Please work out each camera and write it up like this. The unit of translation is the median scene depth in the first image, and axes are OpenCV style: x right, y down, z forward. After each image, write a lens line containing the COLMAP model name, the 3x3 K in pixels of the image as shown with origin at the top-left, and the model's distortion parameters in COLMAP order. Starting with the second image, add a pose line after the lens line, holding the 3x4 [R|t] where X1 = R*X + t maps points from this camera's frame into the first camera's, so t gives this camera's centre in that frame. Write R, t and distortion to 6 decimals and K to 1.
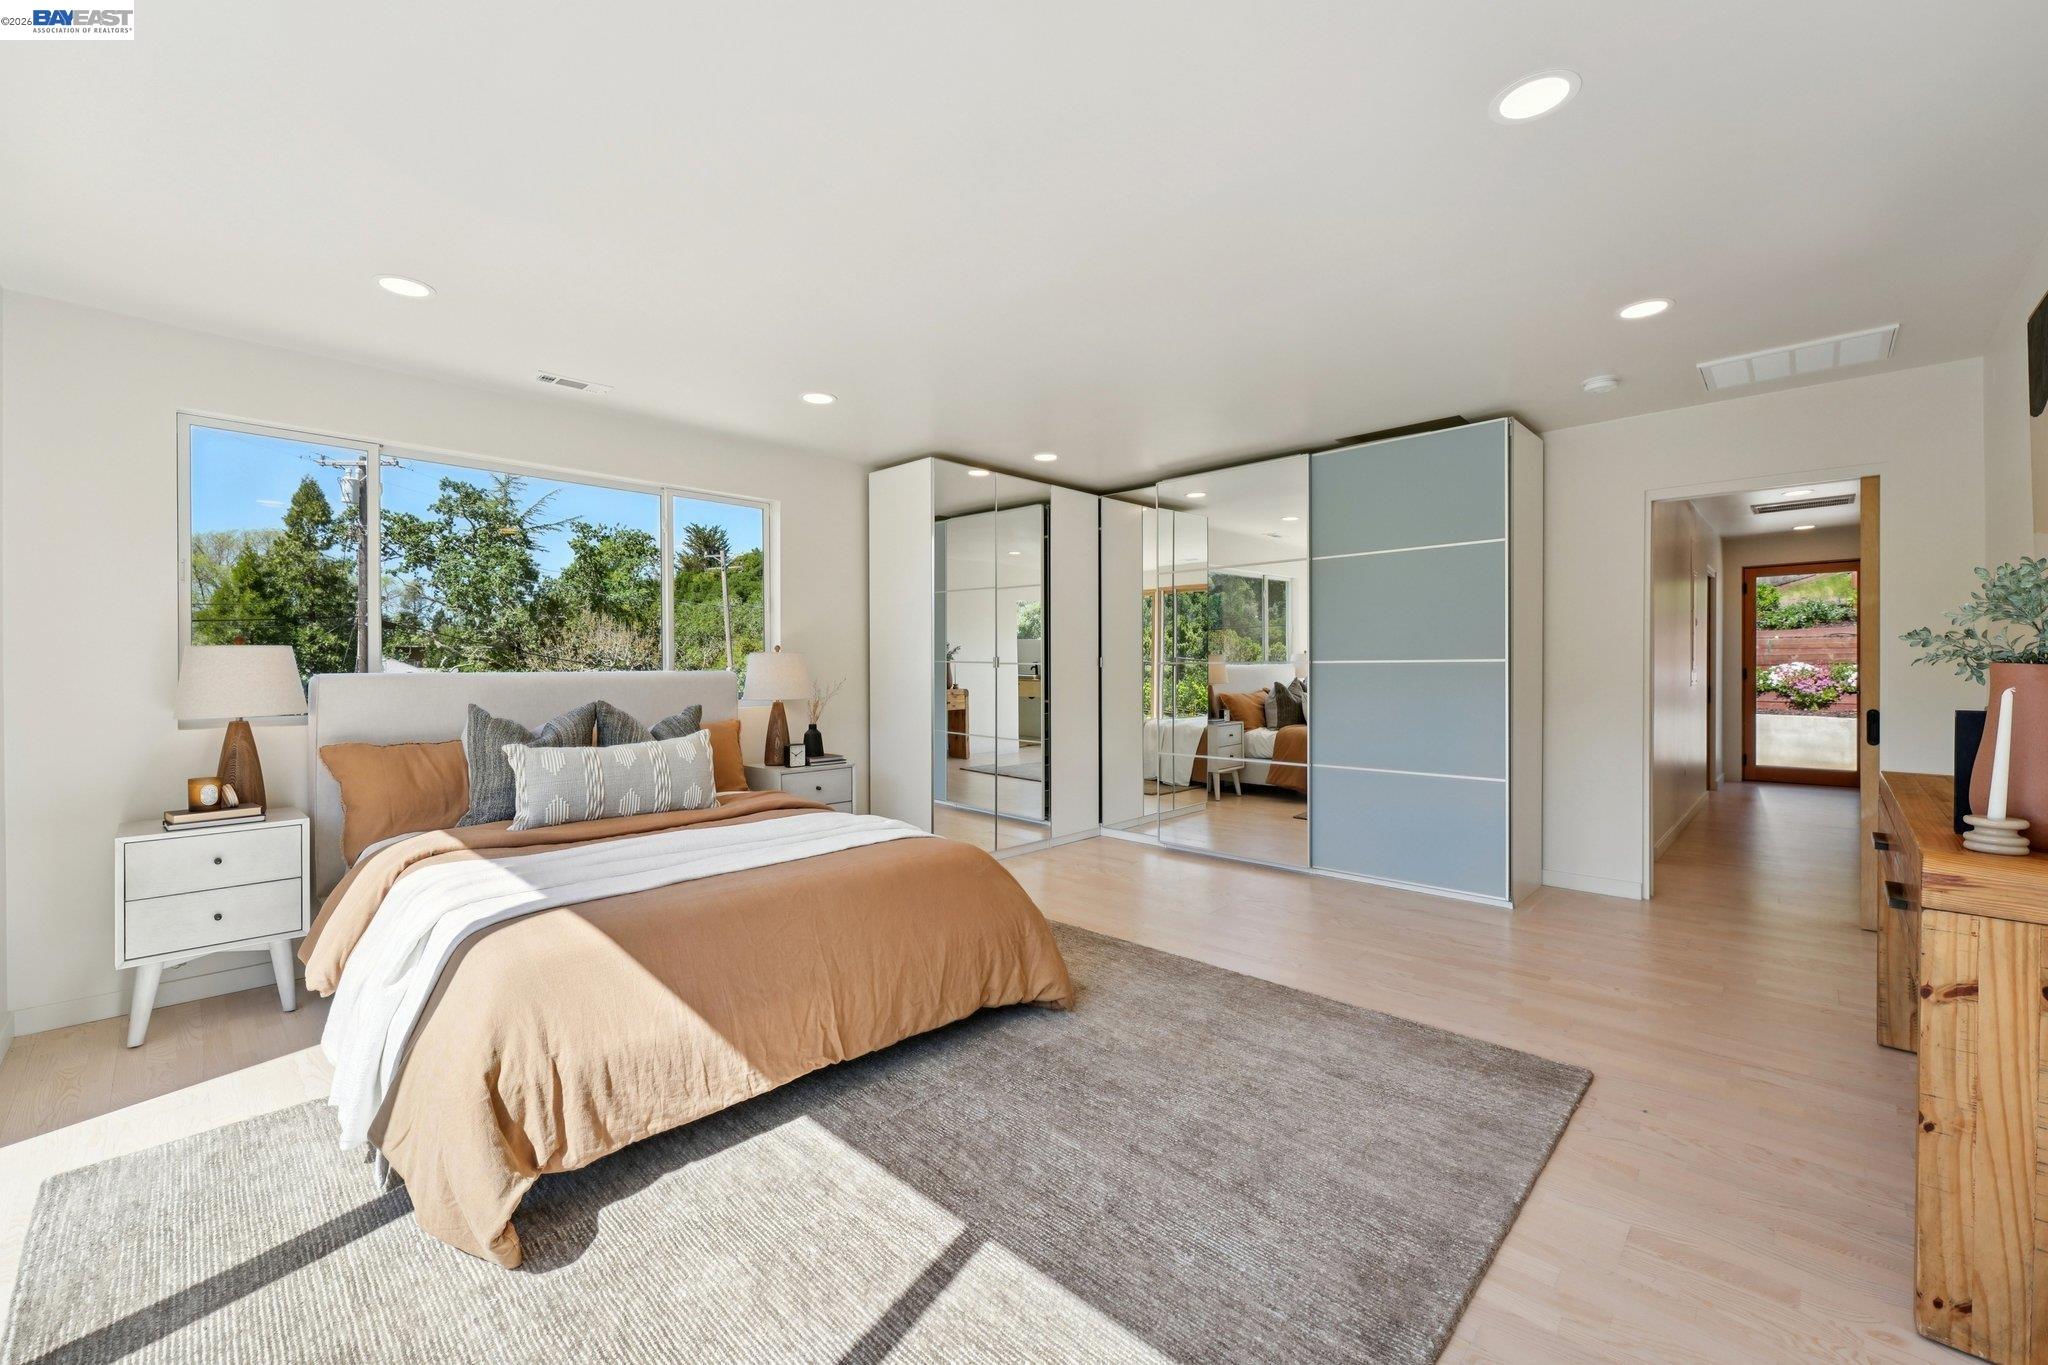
lens RADIAL K [[828.7, 0, 1015.2], [0, 828.7, 673.4], [0, 0, 1]] dist [0.000386, -0.000104]
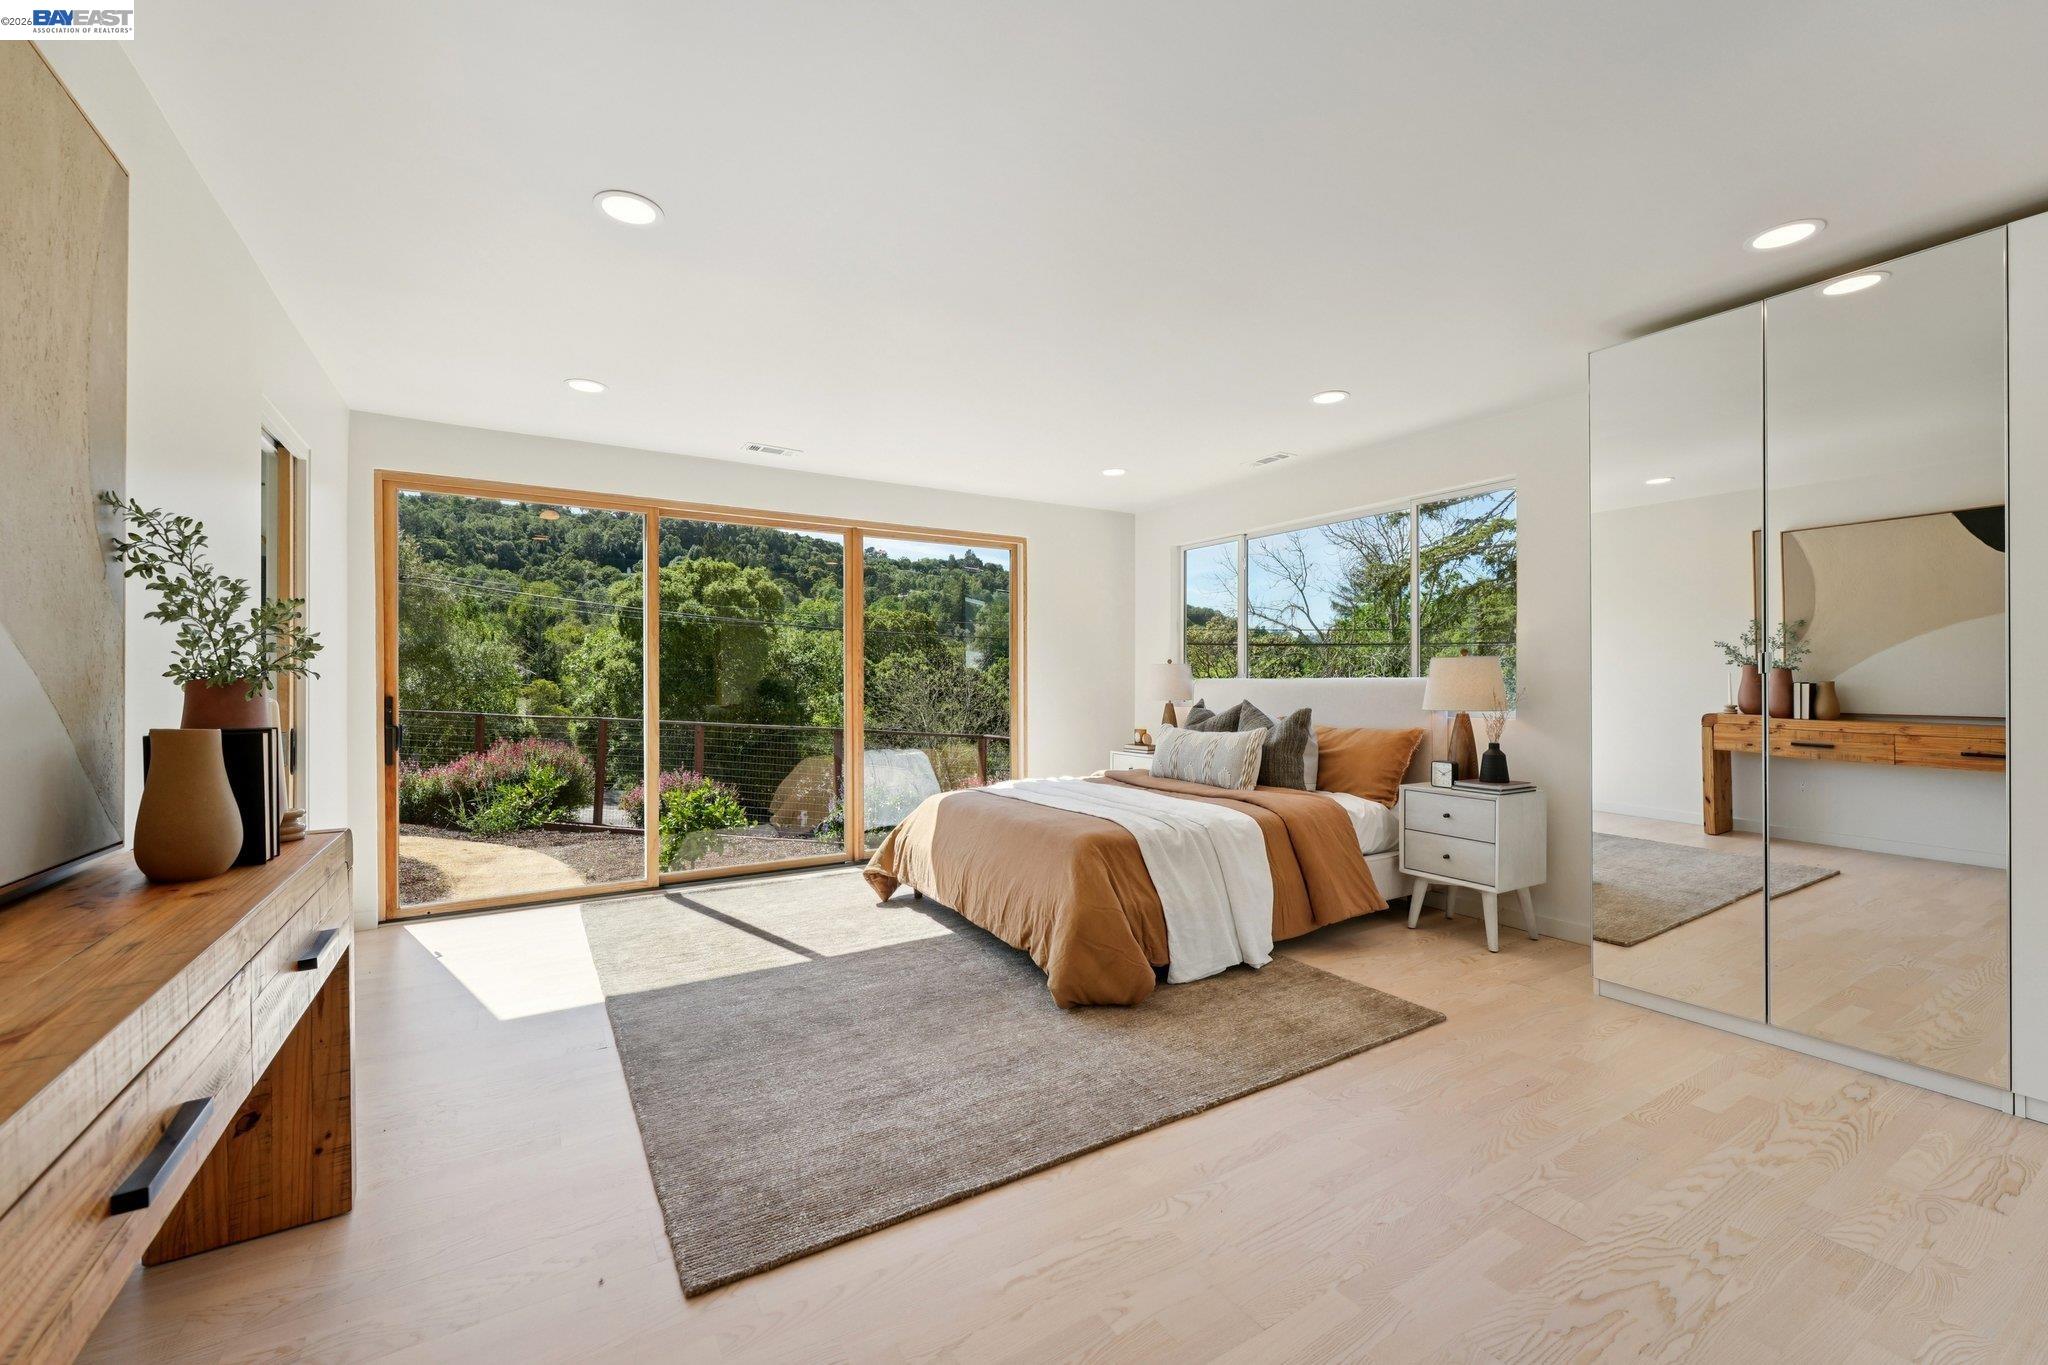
lens RADIAL K [[828.7, 0, 1009.7], [0, 828.7, 679.5], [0, 0, 1]] dist [0.000386, -0.000104]
pose [[-0.263679, 0.008449, -0.964573, 1.200252], [0.000893, 0.999963, 0.008515, -0.014790], [0.964610, 0.001384, -0.263677, 1.348967]]
